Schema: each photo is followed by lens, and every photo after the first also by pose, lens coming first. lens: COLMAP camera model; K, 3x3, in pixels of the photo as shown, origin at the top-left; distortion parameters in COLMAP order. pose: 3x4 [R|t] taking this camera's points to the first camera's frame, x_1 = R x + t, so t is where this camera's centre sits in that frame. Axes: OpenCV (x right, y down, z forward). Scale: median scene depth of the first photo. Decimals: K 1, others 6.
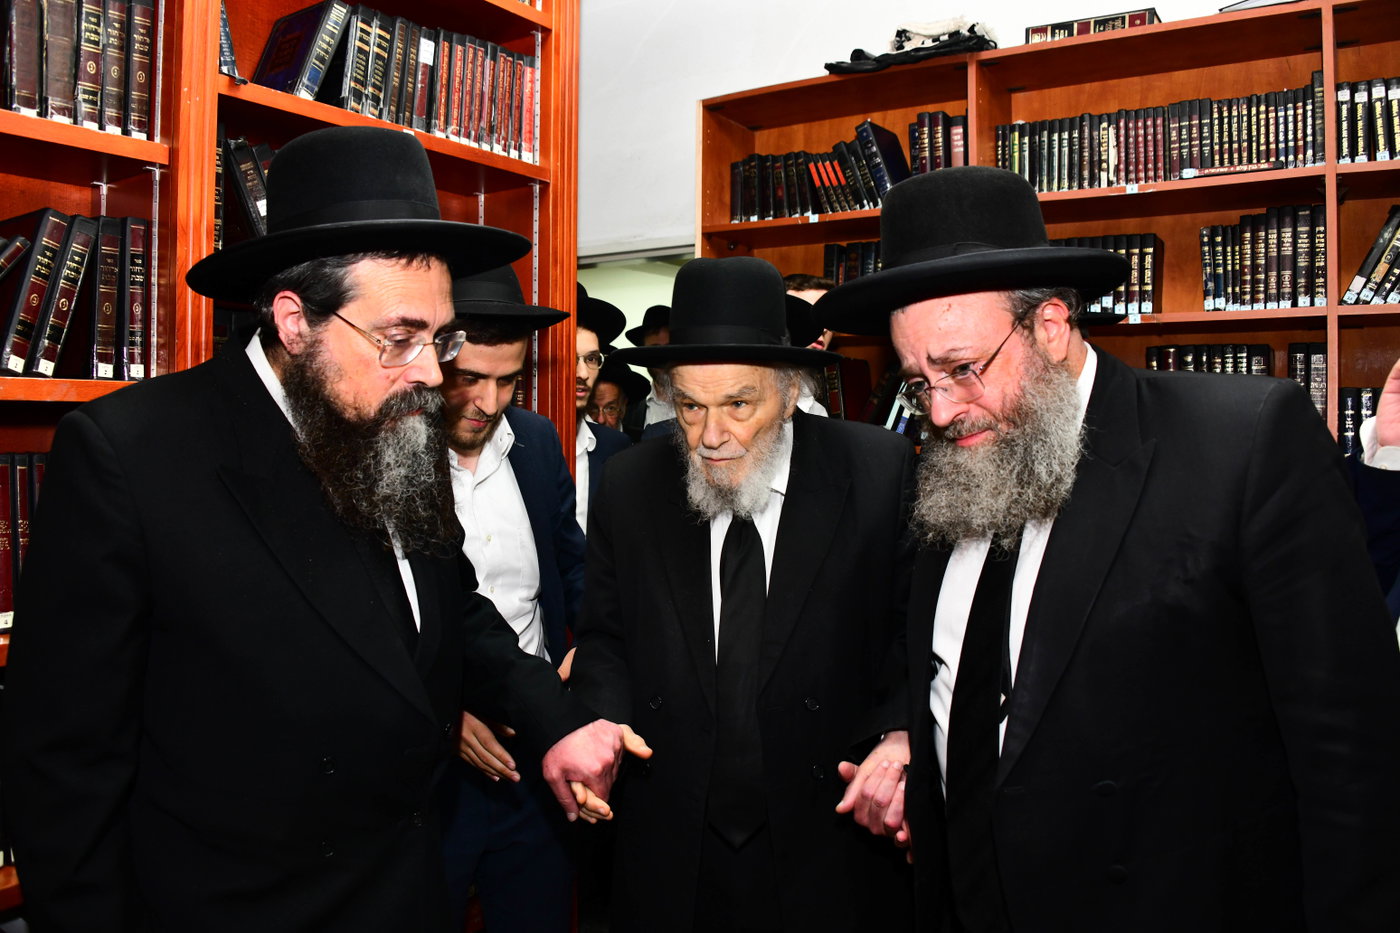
lens RADIAL K [[1186.6, 0, 700.3], [0, 1186.6, 460.0], [0, 0, 1]] dist [-0.096216, 0.066466]
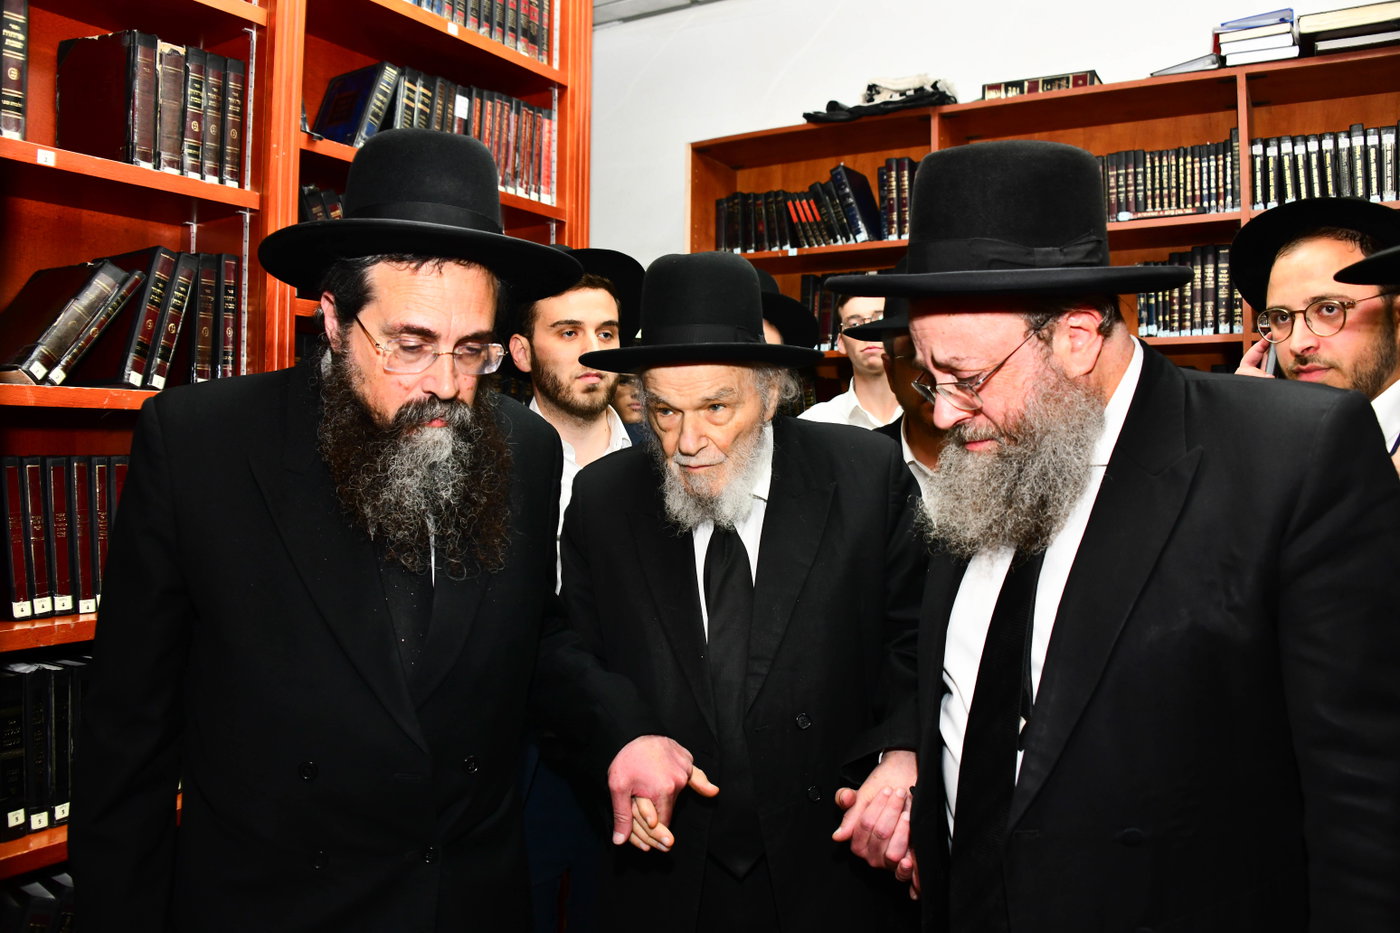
lens RADIAL K [[1186.6, 0, 708.1], [0, 1186.6, 454.2], [0, 0, 1]] dist [-0.096216, 0.066466]
pose [[0.999114, -0.000251, 0.042089, -0.037866], [0.001226, 0.999732, -0.023129, 0.013343], [-0.042071, 0.023160, 0.998846, -0.126161]]
